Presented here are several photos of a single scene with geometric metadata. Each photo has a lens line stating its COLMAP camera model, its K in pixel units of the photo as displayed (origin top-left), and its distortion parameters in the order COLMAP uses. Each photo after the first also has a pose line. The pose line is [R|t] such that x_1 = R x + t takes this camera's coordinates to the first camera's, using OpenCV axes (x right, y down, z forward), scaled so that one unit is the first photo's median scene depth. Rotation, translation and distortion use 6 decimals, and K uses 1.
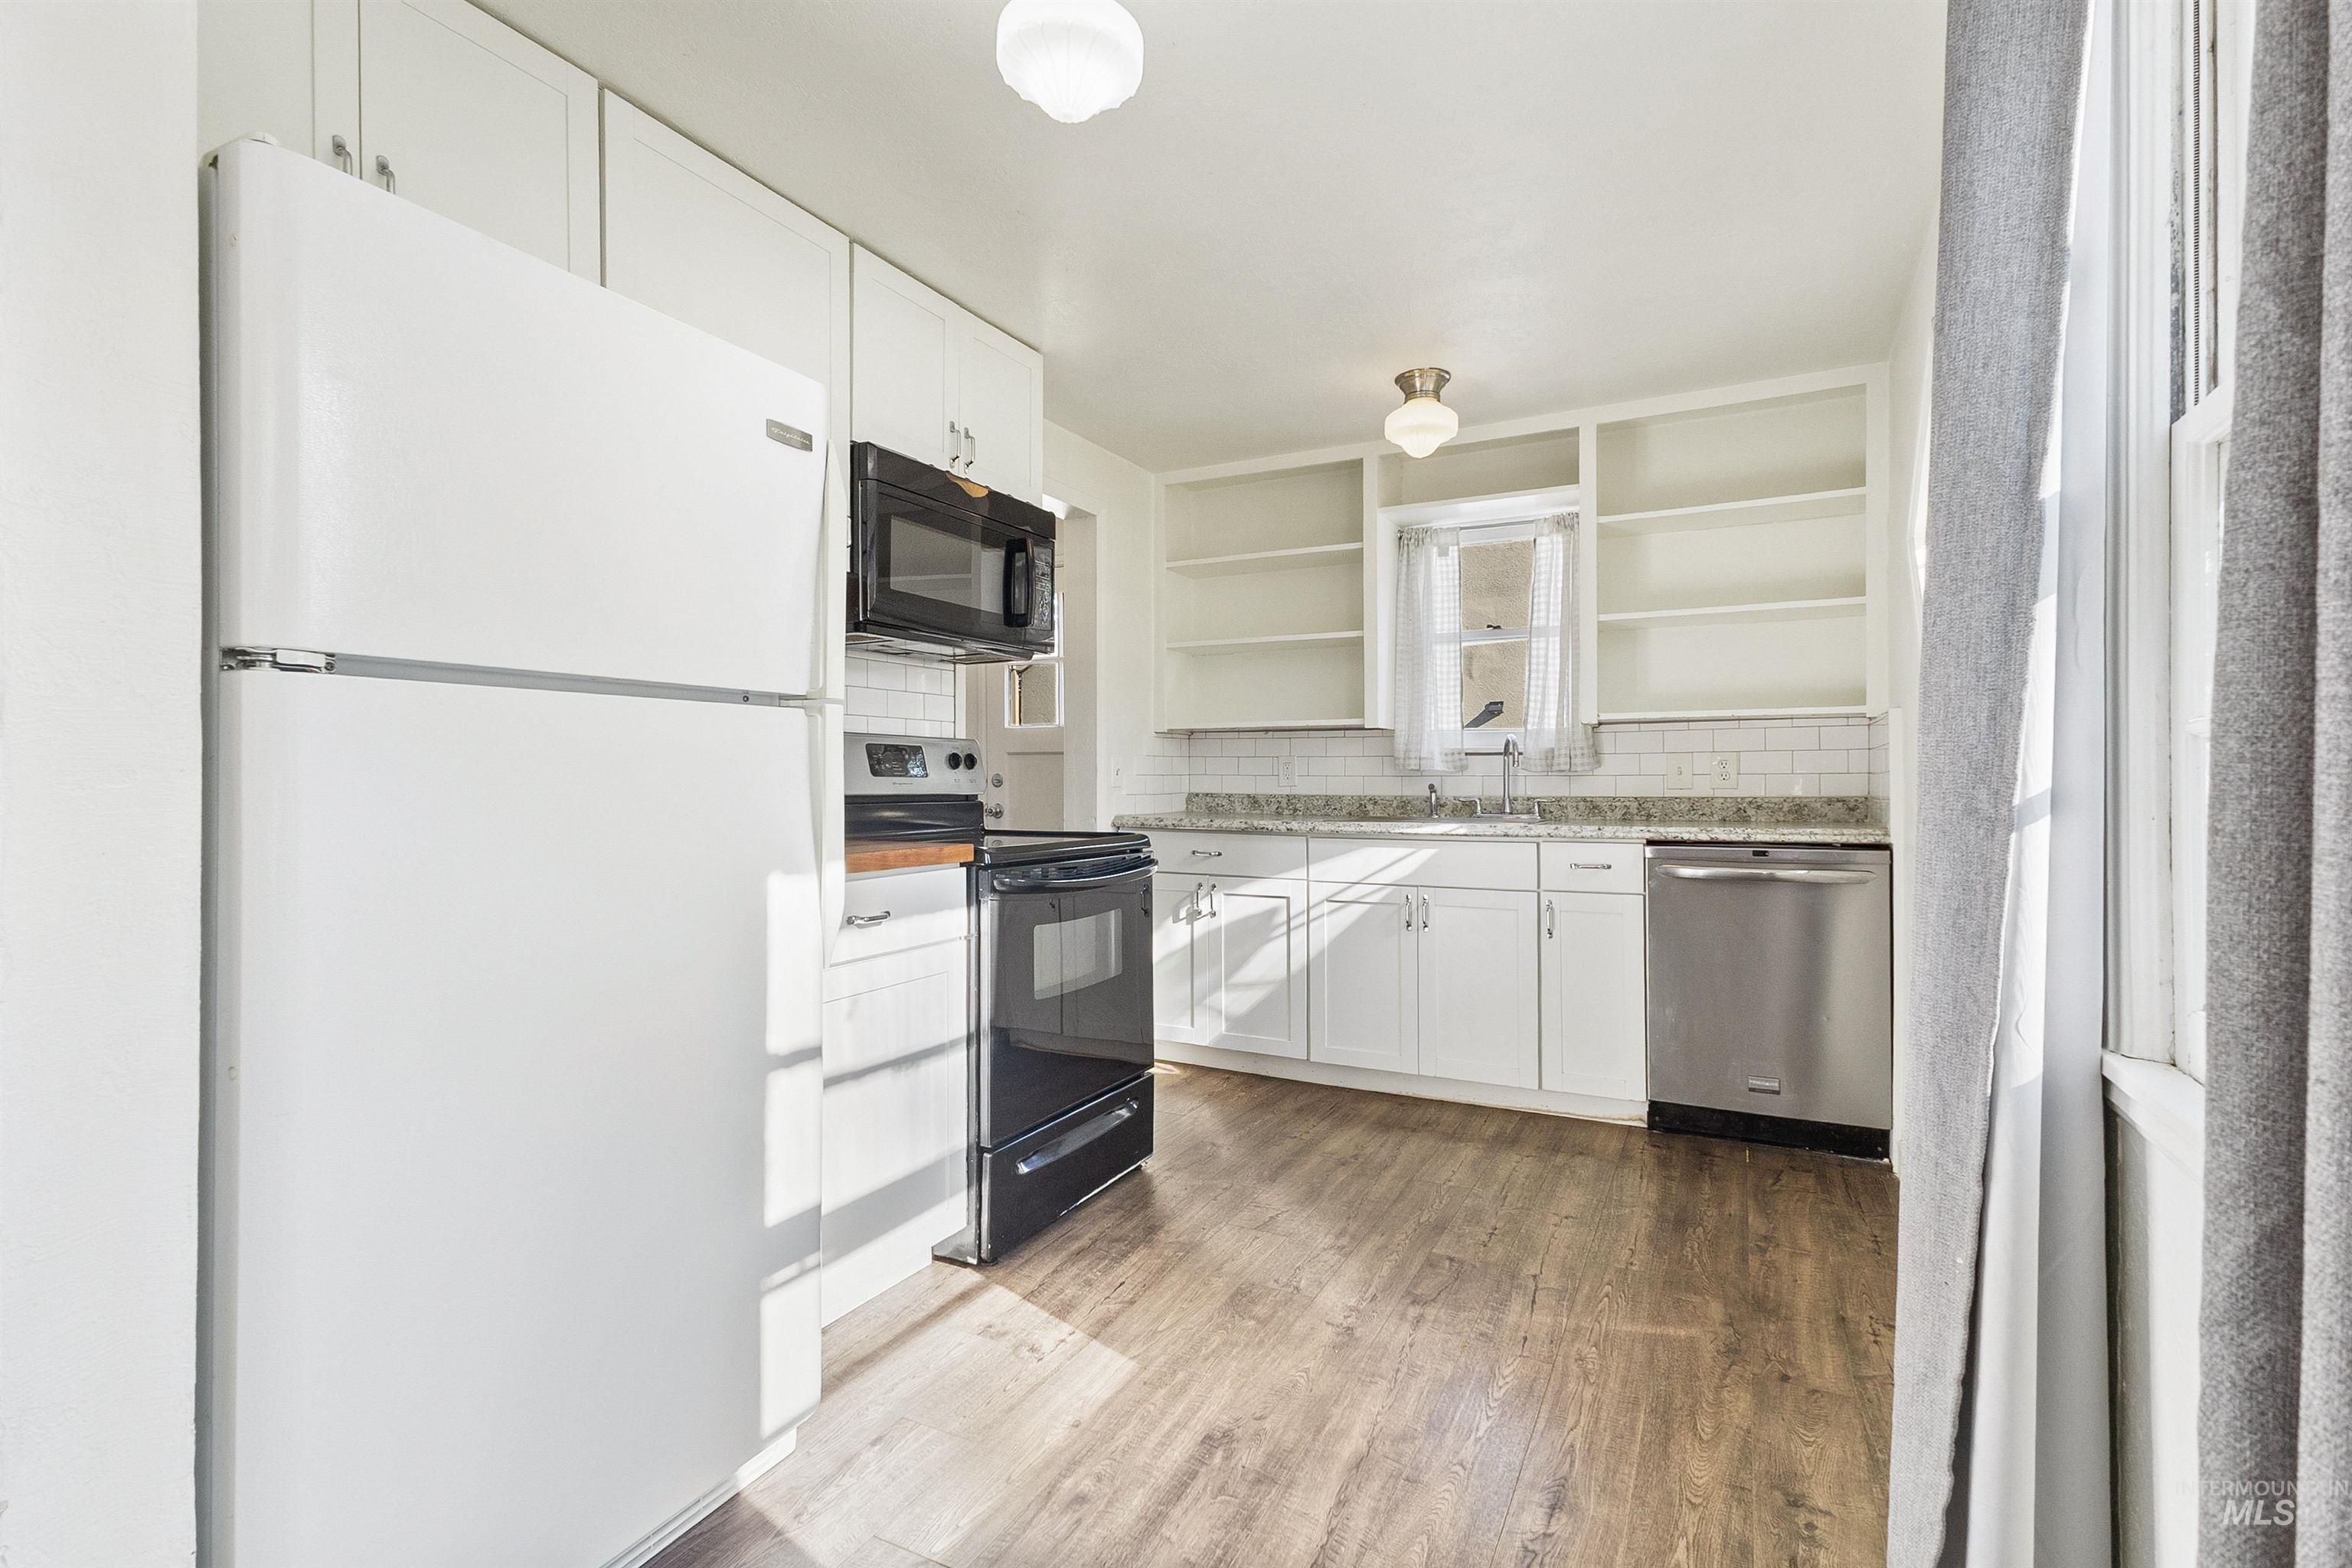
lens RADIAL K [[1097.7, 0, 1176.0], [0, 1097.7, 784.0], [0, 0, 1]] dist [0.015002, -0.000258]
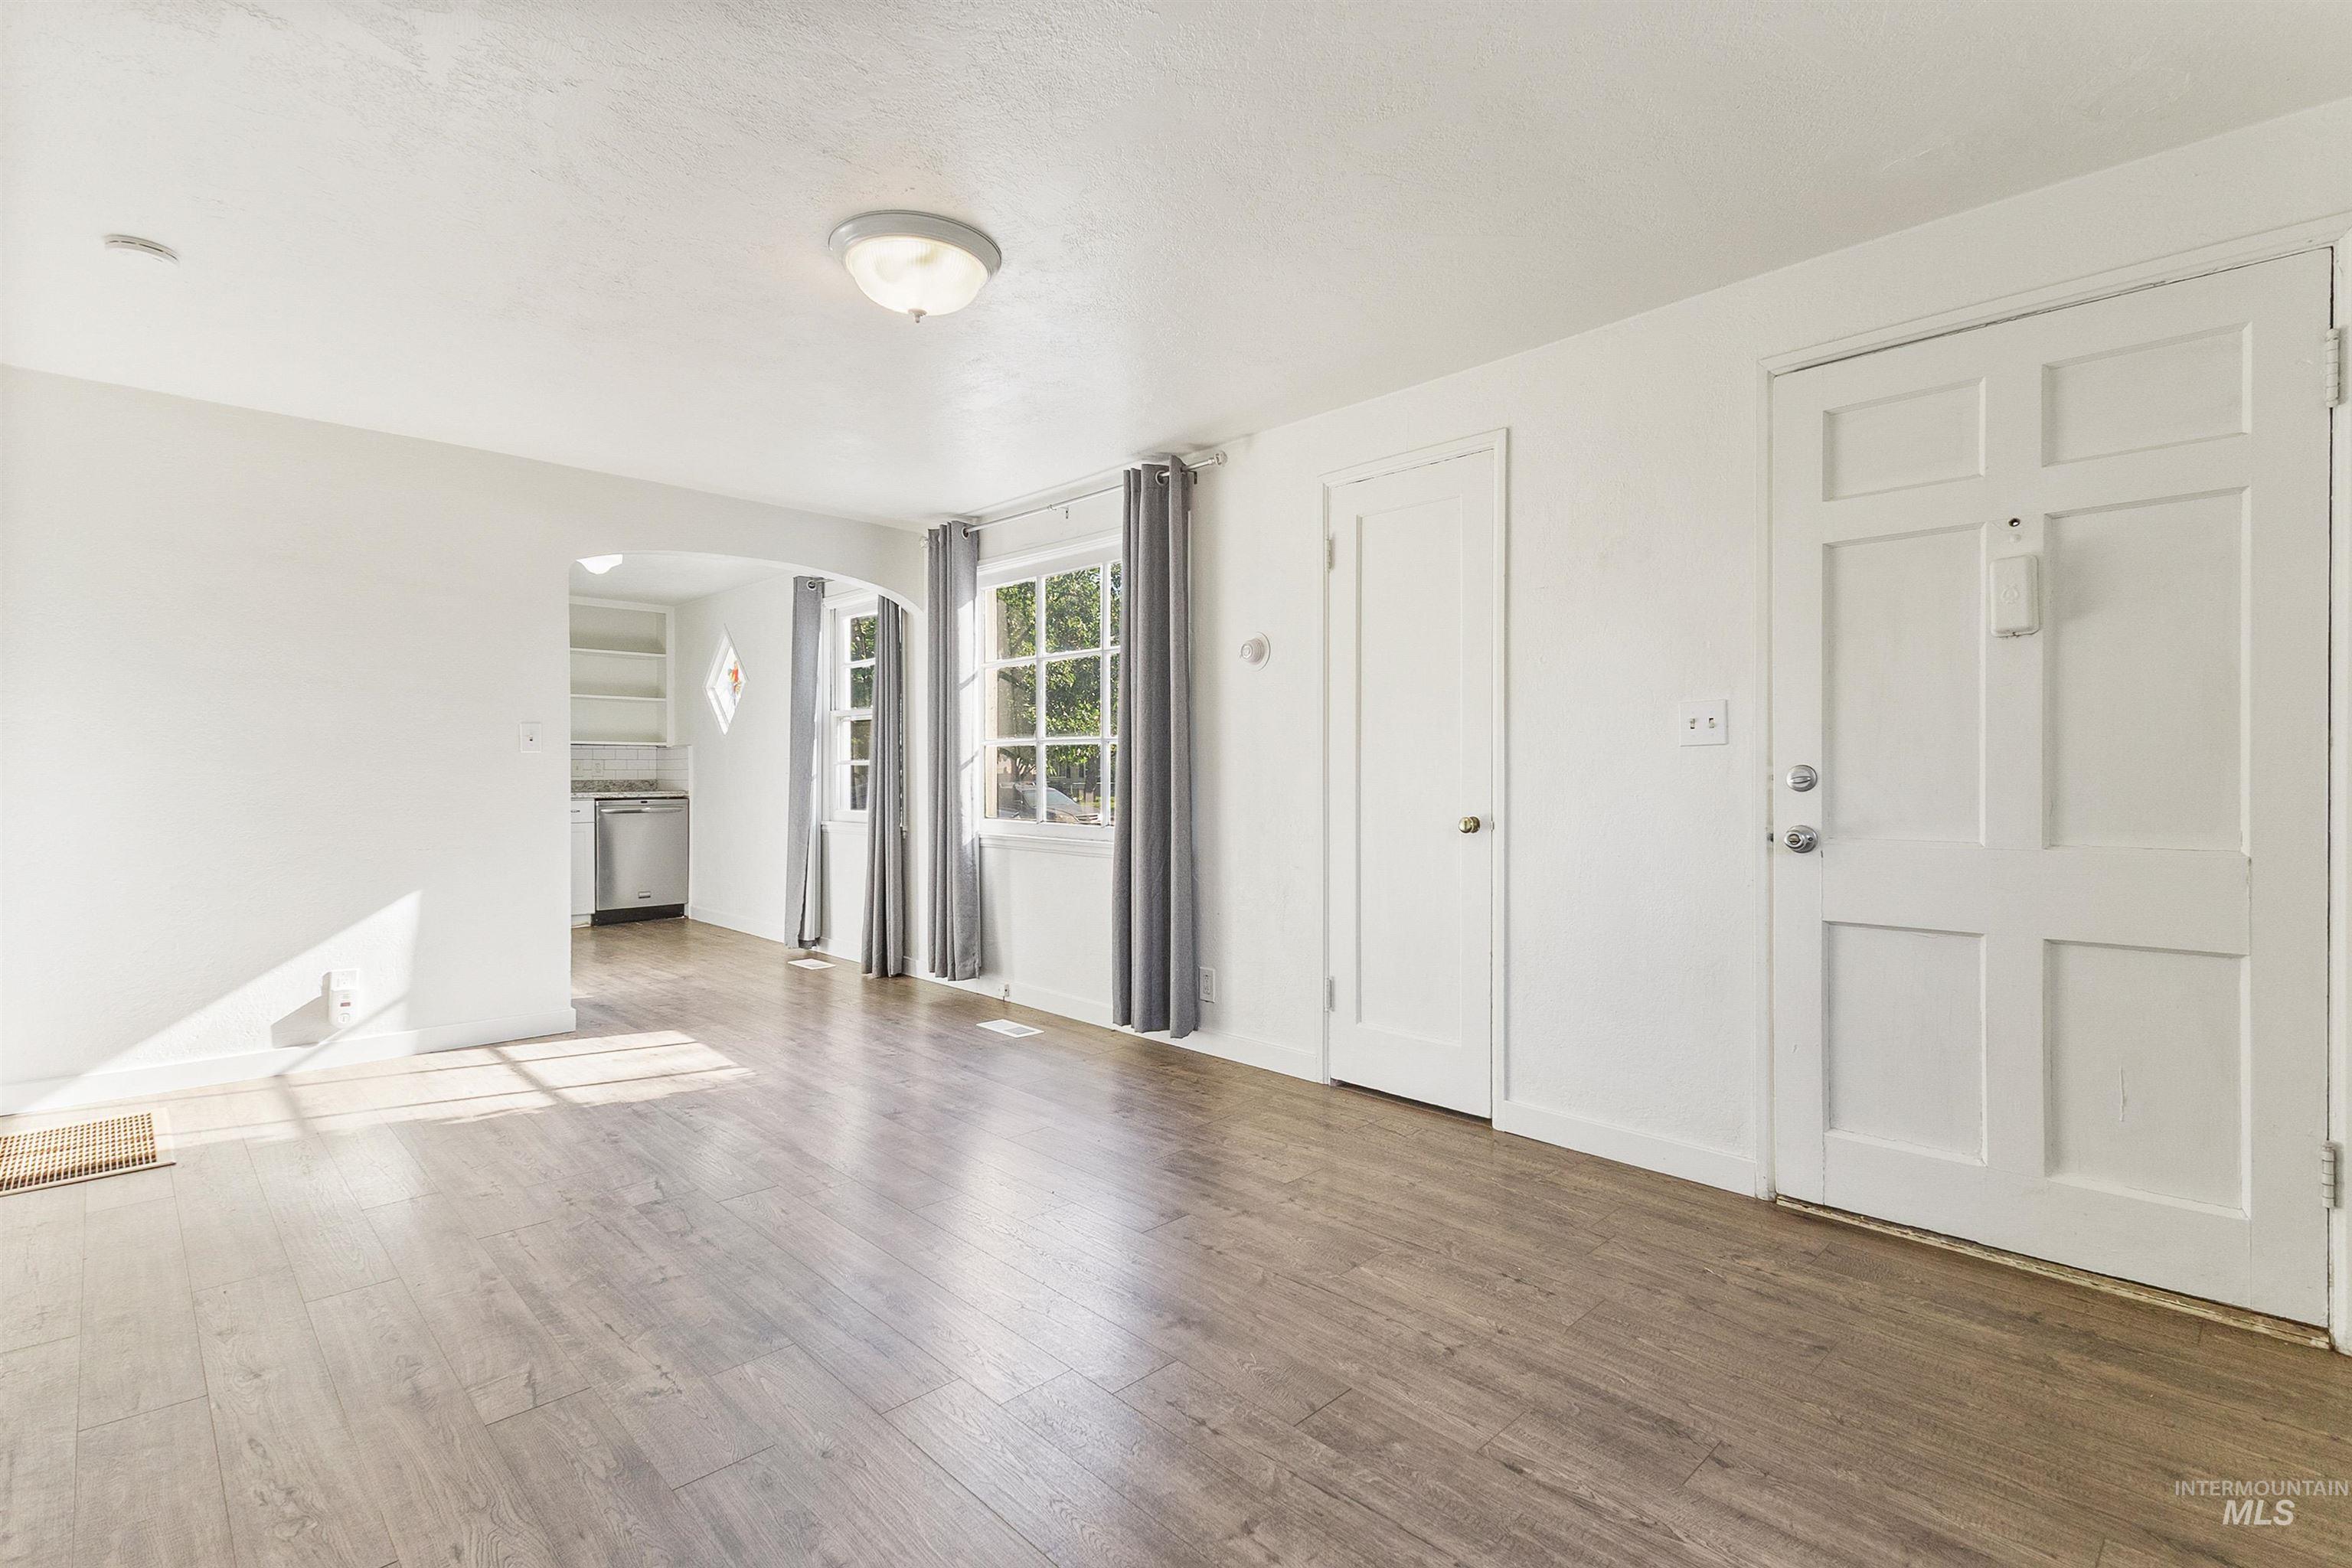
lens RADIAL K [[1076.1, 0, 1174.7], [0, 1076.1, 780.3], [0, 0, 1]] dist [0.015710, -0.000326]
pose [[0.309382, -0.004431, 0.950928, -1.189913], [0.001320, 0.999990, 0.004231, 0.004235], [-0.950937, -0.000054, 0.309385, -0.748462]]
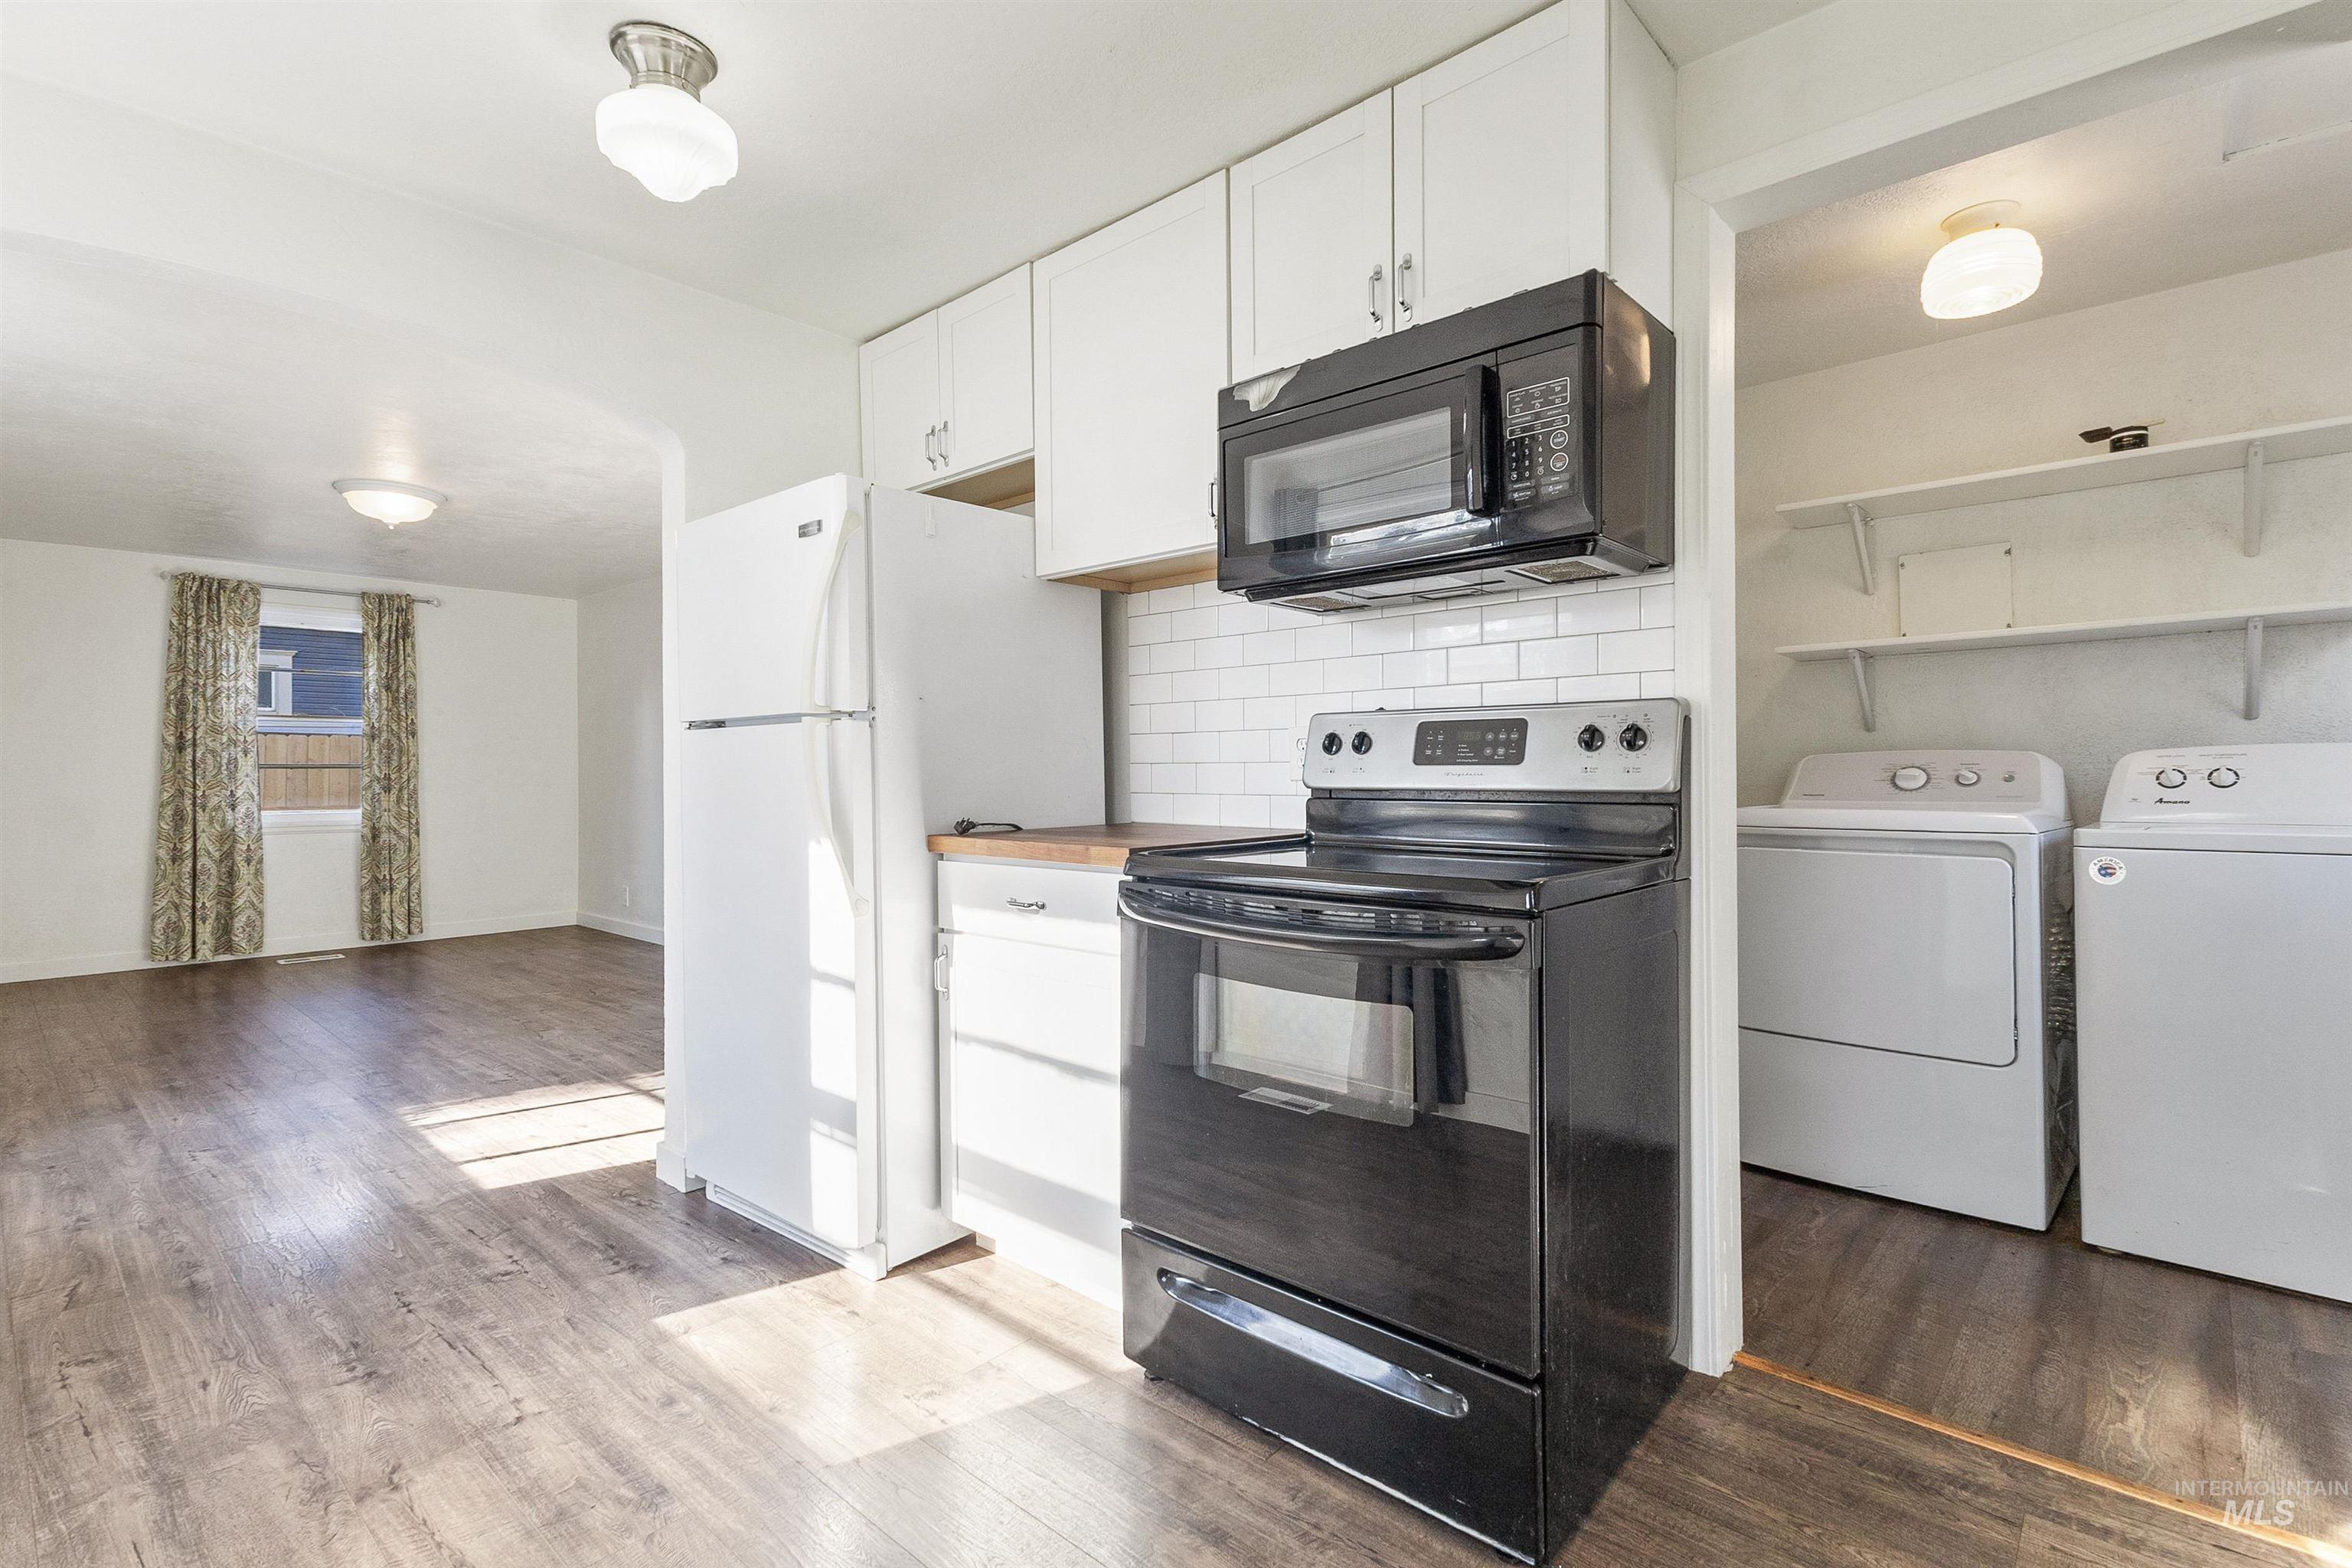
lens RADIAL K [[1036.4, 0, 1181.5], [0, 1036.4, 768.4], [0, 0, 1]] dist [0.000627, -0.000090]
pose [[-0.230942, 0.002063, -0.972965, 0.367457], [0.002984, 0.999995, 0.001412, -0.004946], [0.972963, -0.002578, -0.230947, 0.785606]]
